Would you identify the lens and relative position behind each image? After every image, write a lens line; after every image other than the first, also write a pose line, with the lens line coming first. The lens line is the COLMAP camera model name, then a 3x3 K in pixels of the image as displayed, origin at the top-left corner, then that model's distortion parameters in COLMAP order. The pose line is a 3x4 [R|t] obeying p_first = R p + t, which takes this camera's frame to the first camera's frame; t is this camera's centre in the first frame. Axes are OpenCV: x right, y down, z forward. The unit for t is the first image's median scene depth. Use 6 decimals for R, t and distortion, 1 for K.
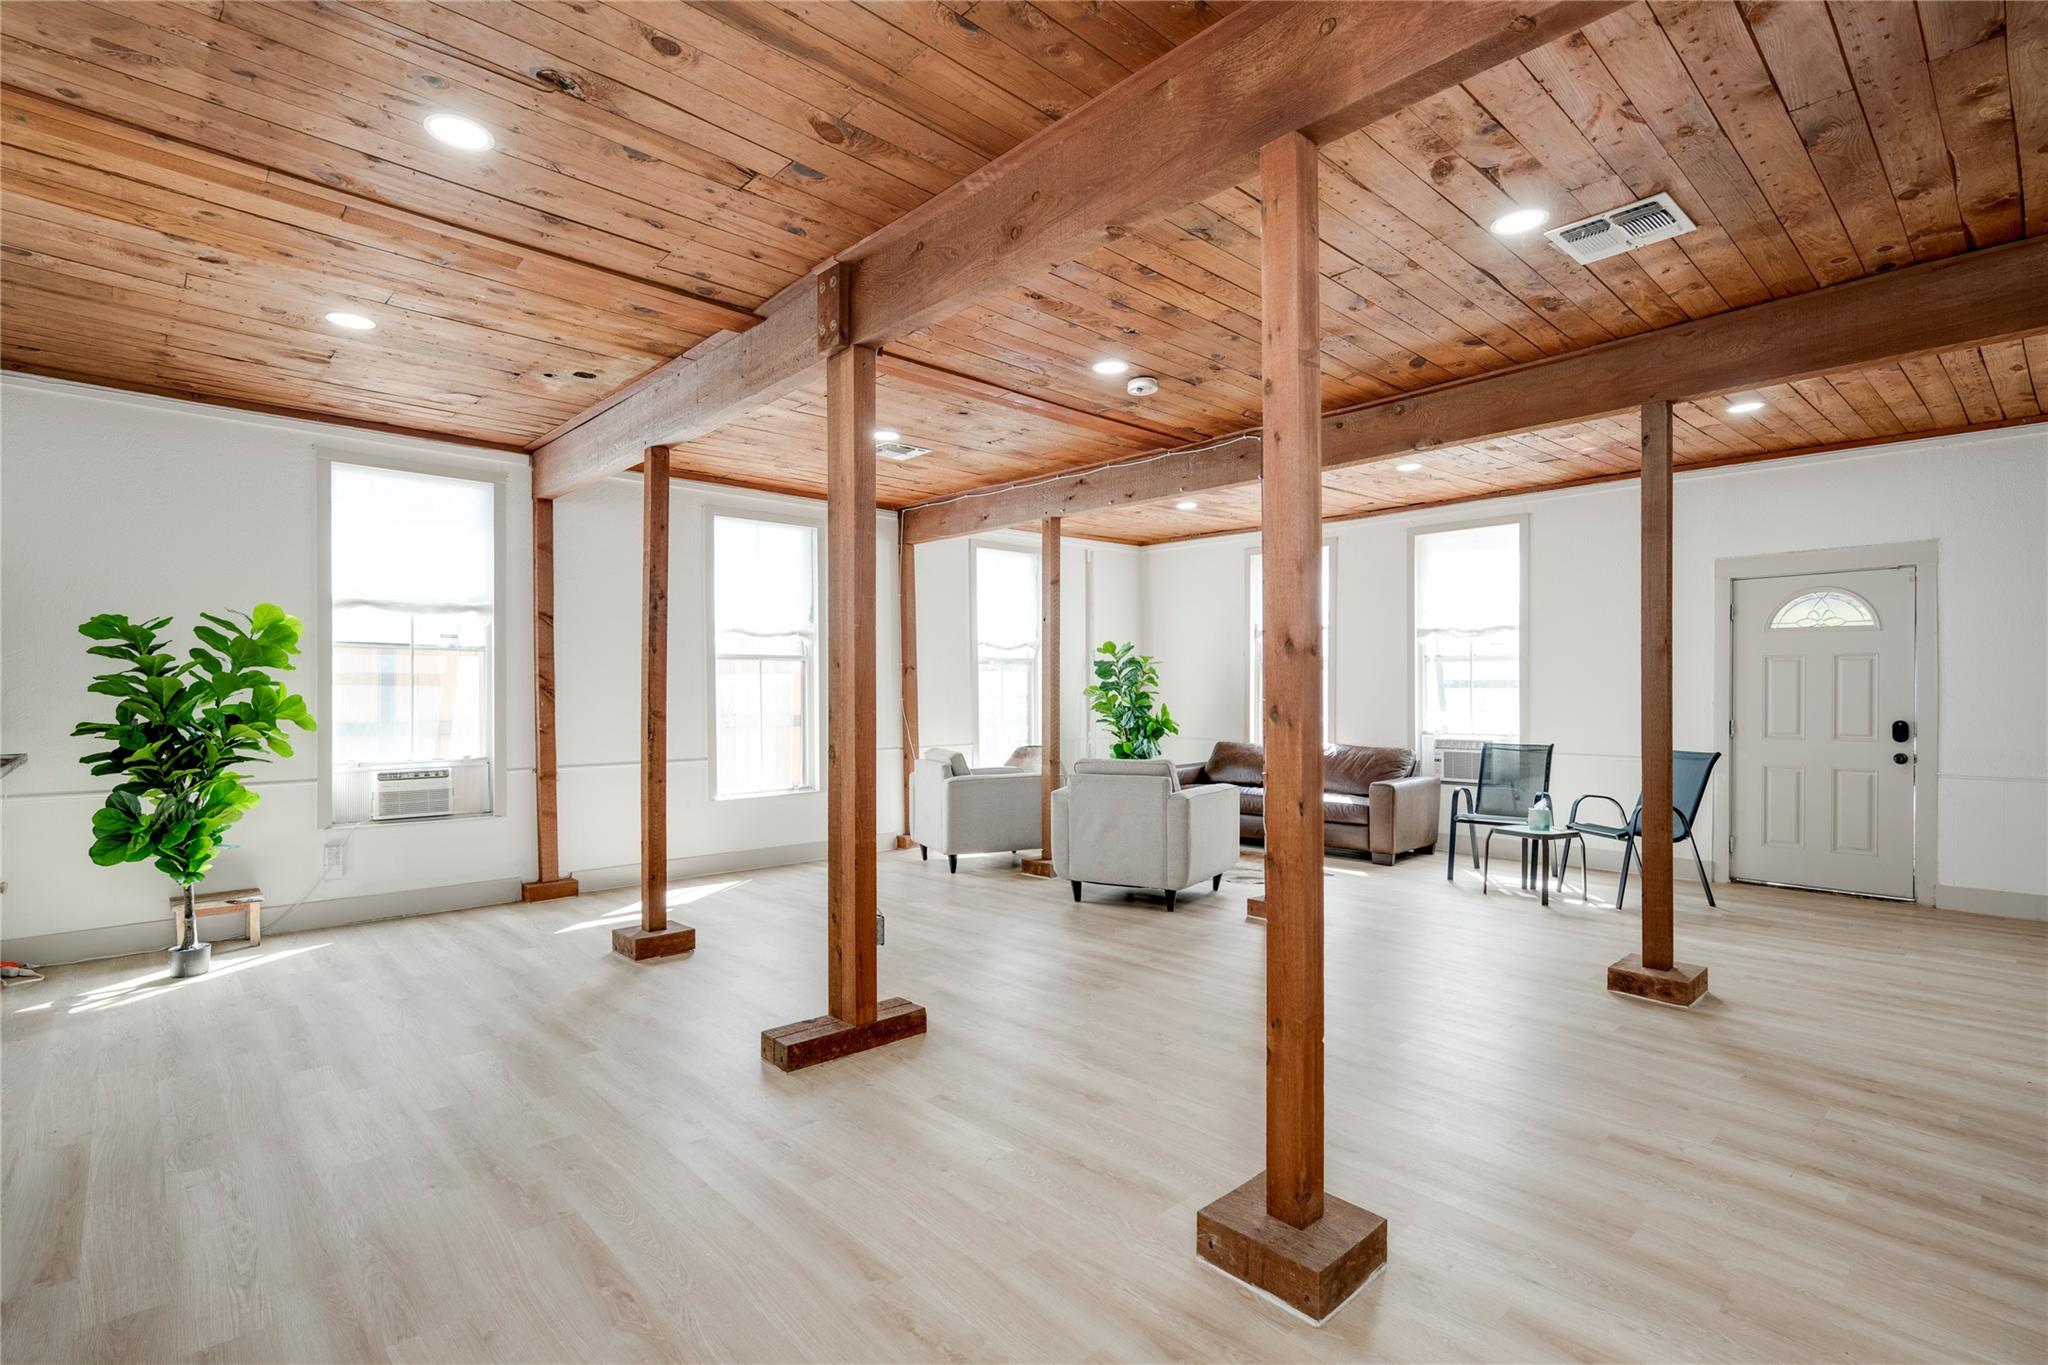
lens RADIAL K [[962.9, 0, 1028.5], [0, 962.9, 700.2], [0, 0, 1]] dist [0.025118, -0.000262]
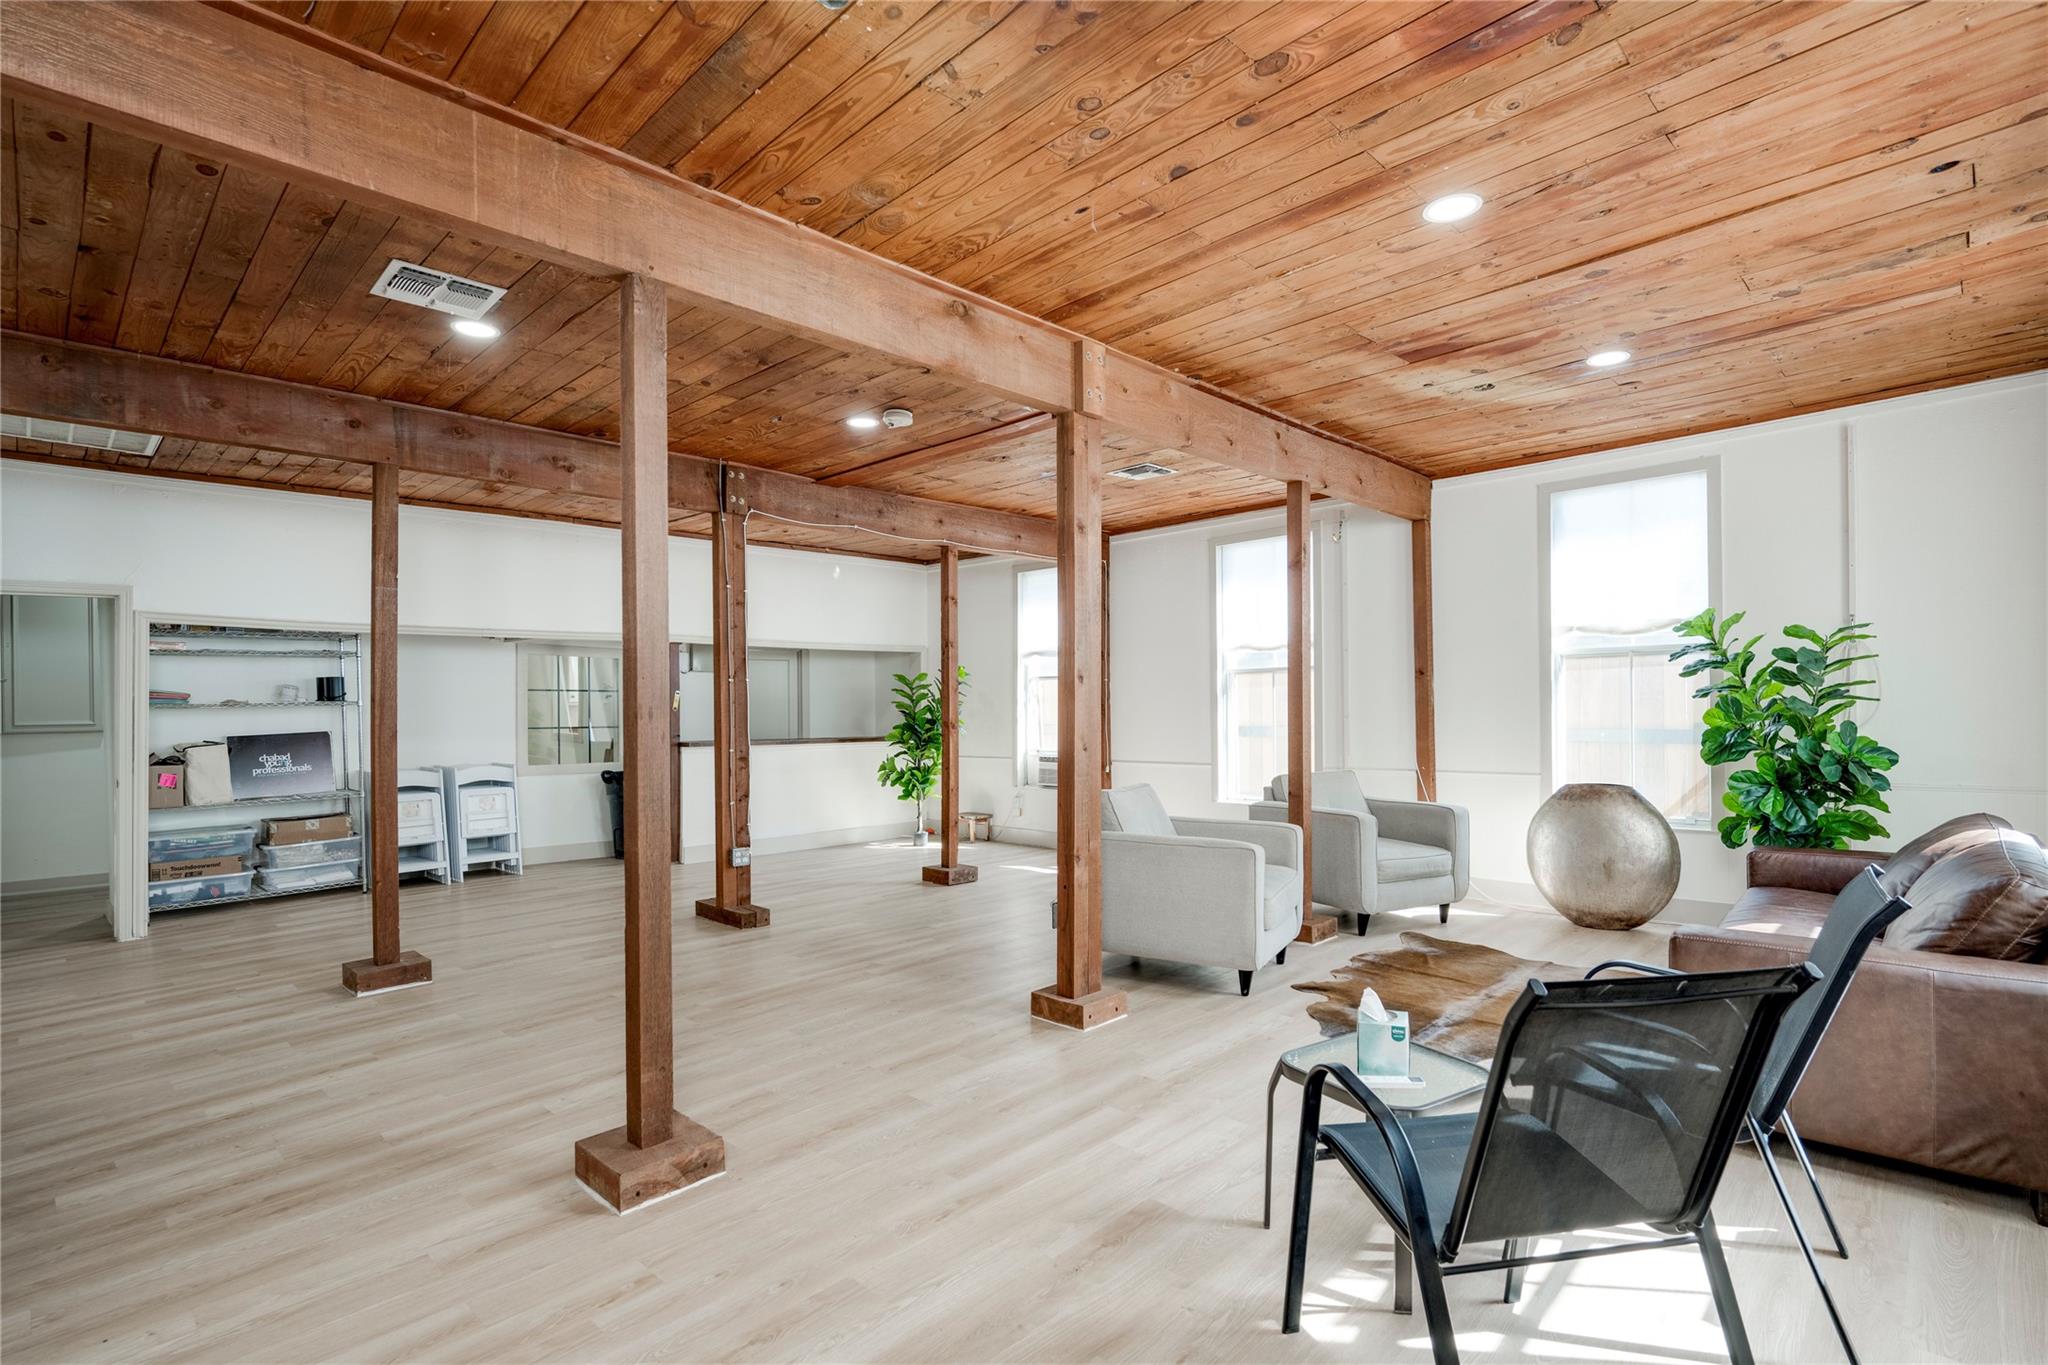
lens RADIAL K [[955.0, 0, 1034.0], [0, 955.0, 708.2], [0, 0, 1]] dist [0.001095, 0.000239]
pose [[0.051210, 0.001660, -0.998687, 1.222275], [0.003399, 0.999993, 0.001837, -0.013668], [0.998682, -0.003488, 0.051204, 1.156855]]
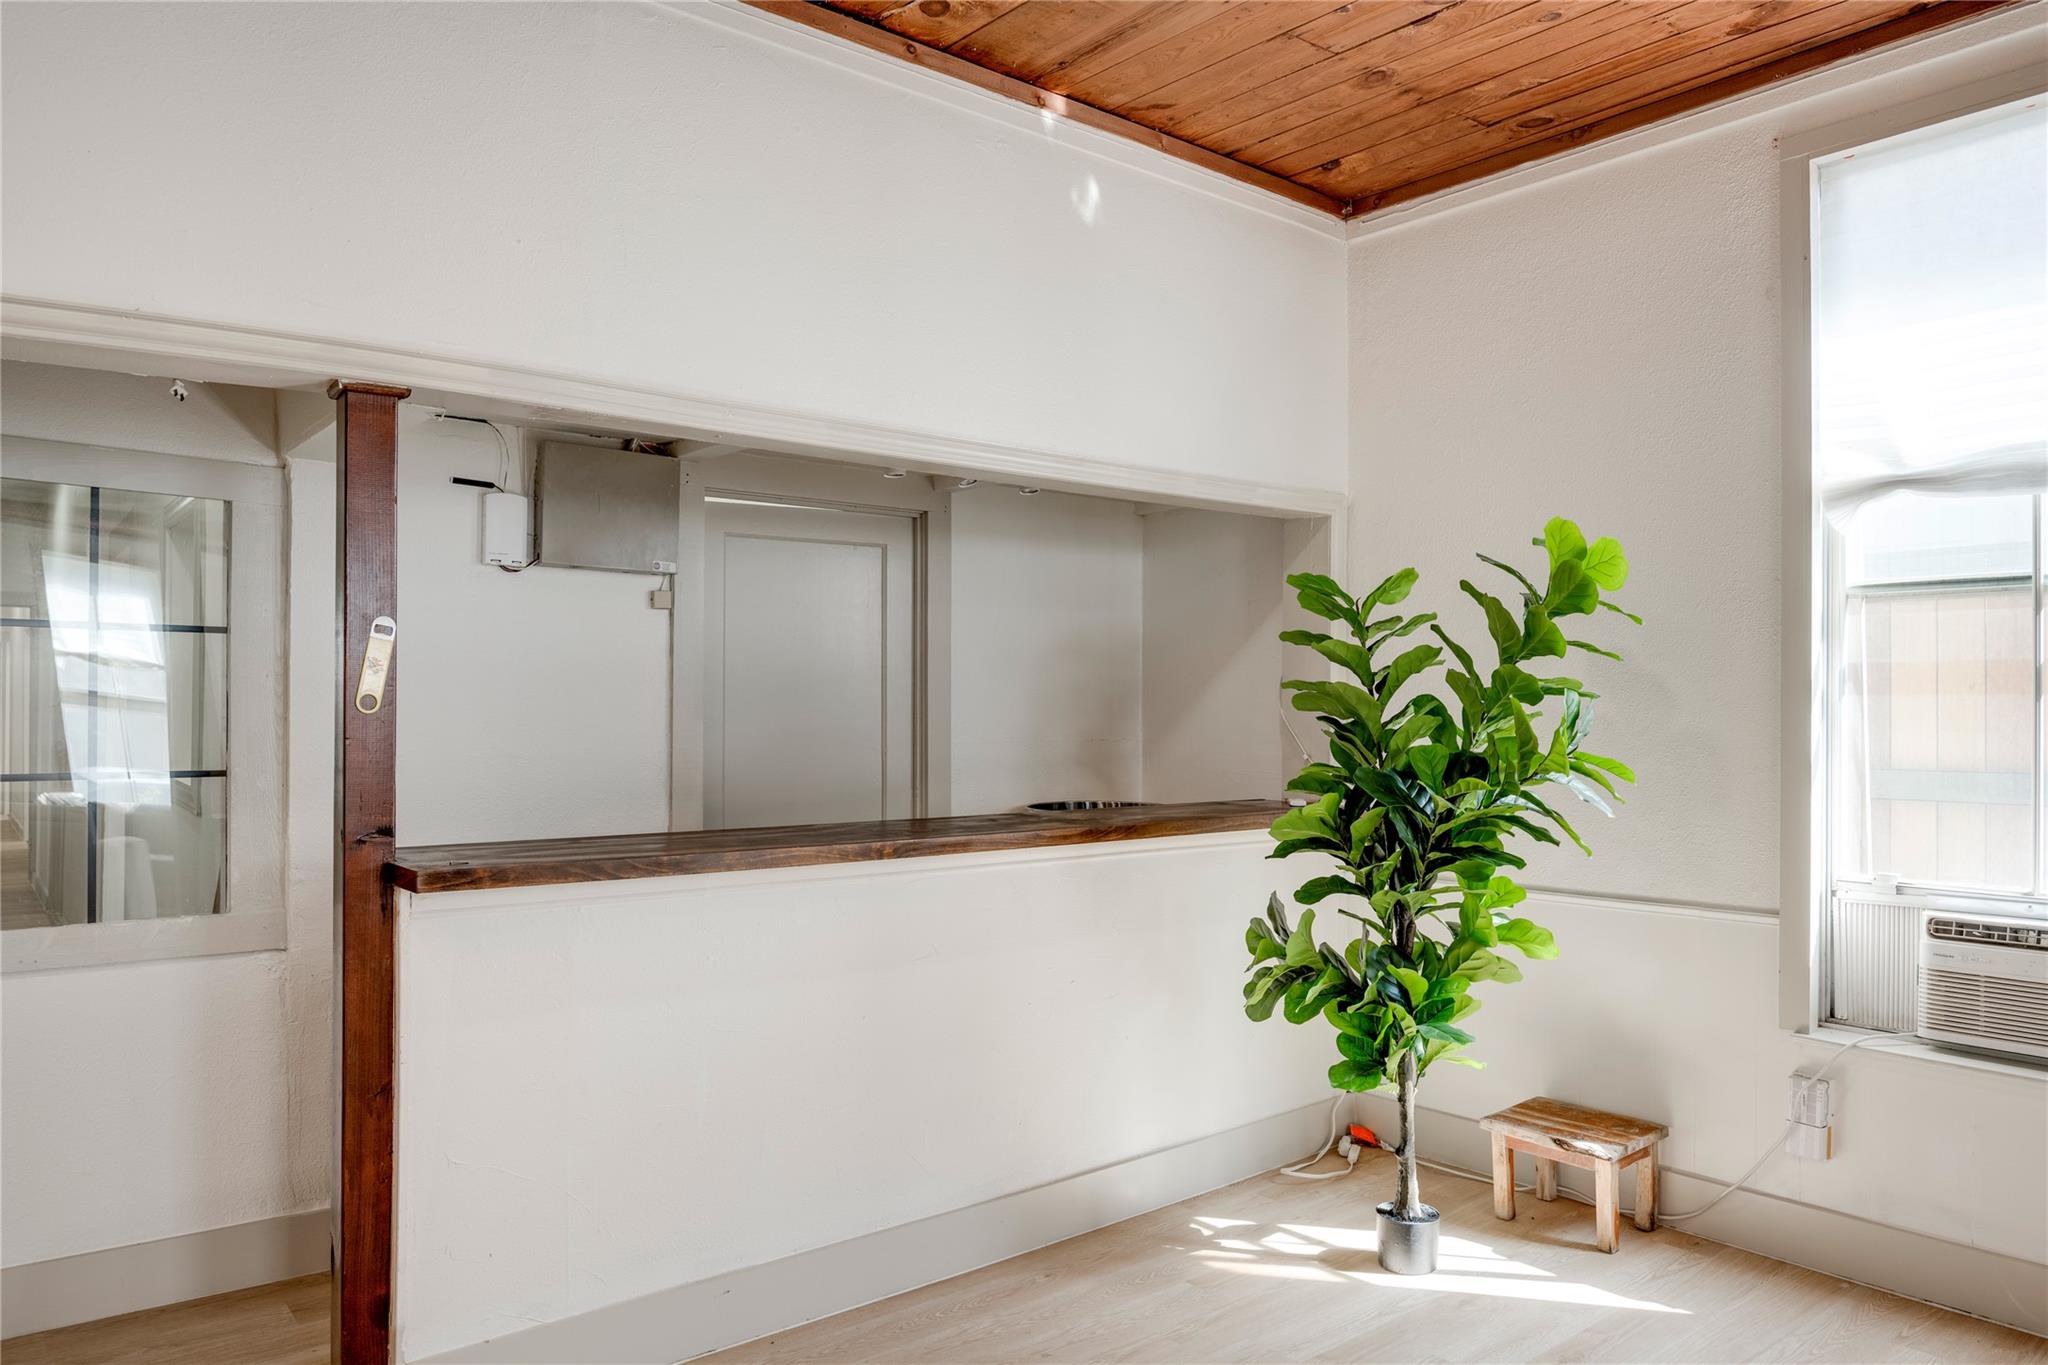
lens RADIAL K [[1355.0, 0, 1023.5], [0, 1355.0, 711.2], [0, 0, 1]] dist [-0.005555, -0.002262]
pose [[-0.059244, -0.001252, -0.998243, -0.140121], [-0.002517, 0.999996, -0.001105, -0.007253], [0.998240, 0.002447, -0.059247, 0.849270]]
